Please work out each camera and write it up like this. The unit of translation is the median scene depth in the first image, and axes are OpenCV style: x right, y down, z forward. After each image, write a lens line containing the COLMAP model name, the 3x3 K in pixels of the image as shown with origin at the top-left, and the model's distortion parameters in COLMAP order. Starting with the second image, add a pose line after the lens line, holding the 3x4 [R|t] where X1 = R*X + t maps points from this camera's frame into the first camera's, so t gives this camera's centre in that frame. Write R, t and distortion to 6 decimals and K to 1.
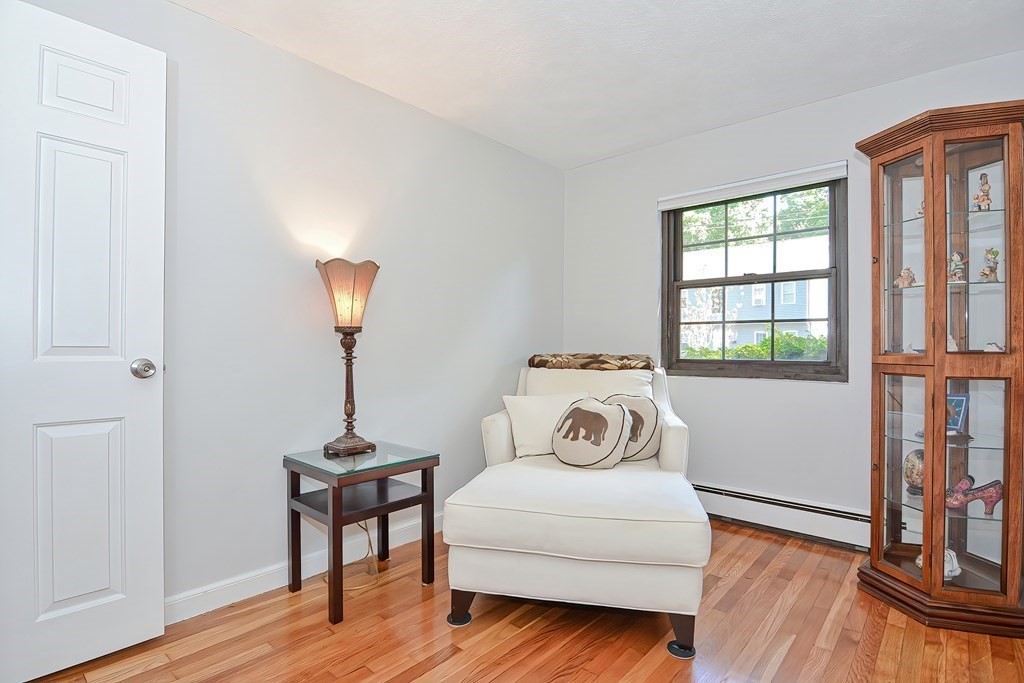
lens RADIAL K [[497.4, 0, 507.1], [0, 497.4, 343.9], [0, 0, 1]] dist [-0.006821, -0.009642]
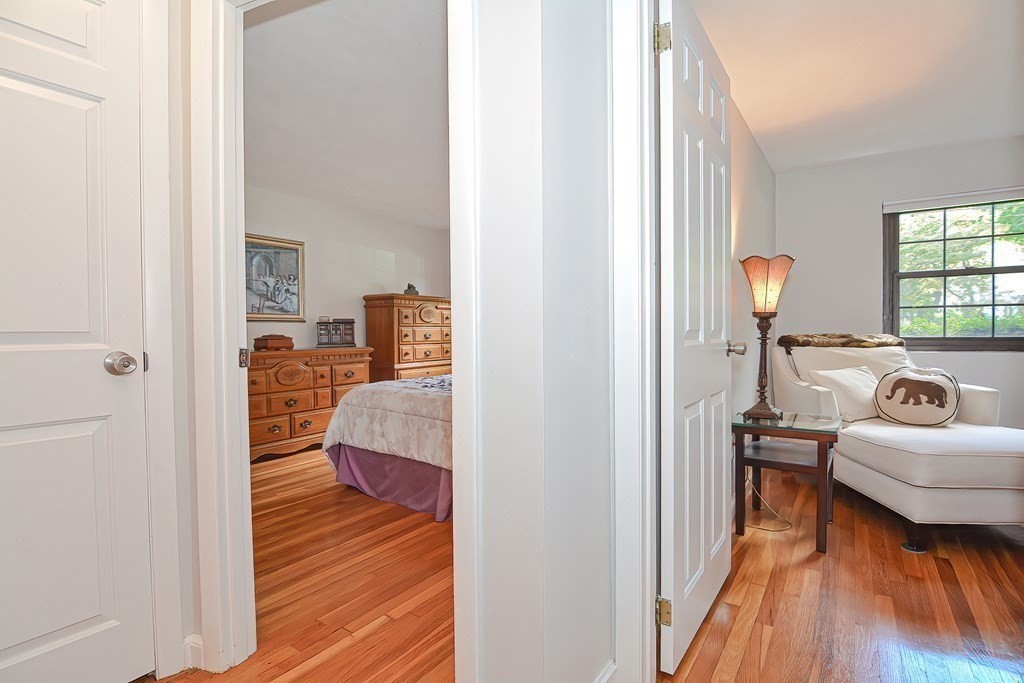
lens RADIAL K [[497.4, 0, 507.1], [0, 497.4, 343.9], [0, 0, 1]] dist [-0.006821, -0.009642]
pose [[0.978219, -0.020858, 0.206527, -0.863450], [0.014923, 0.999431, 0.030253, -0.004457], [-0.207041, -0.026512, 0.977973, 0.029615]]
